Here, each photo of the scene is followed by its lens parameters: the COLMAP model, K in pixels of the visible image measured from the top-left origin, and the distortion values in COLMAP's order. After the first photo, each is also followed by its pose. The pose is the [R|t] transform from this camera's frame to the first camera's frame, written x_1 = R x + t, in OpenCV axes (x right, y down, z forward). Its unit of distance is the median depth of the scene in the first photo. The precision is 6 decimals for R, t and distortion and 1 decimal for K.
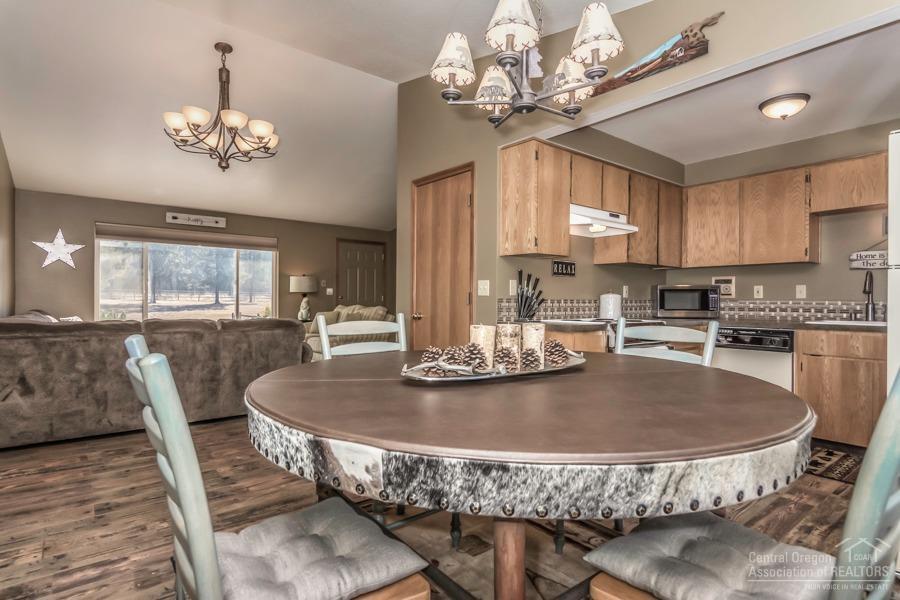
lens RADIAL K [[472.5, 0, 448.1], [0, 472.5, 298.6], [0, 0, 1]] dist [0.003297, 0.000536]
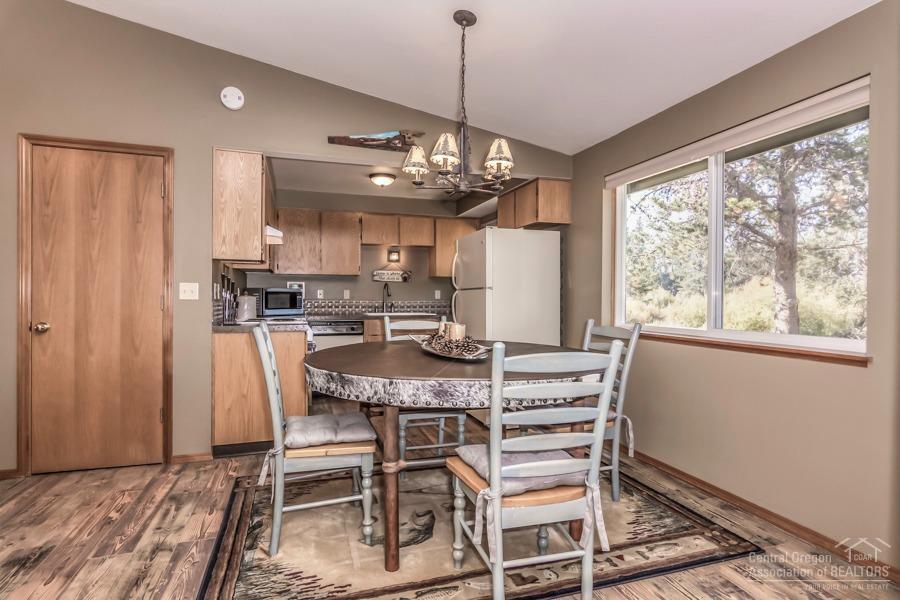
lens RADIAL K [[472.5, 0, 449.0], [0, 472.5, 300.2], [0, 0, 1]] dist [0.003297, 0.000536]
pose [[0.348080, -0.010637, 0.937404, -0.583583], [-0.002496, 0.999922, 0.012274, -0.016406], [-0.937462, -0.006612, 0.348026, 0.193366]]
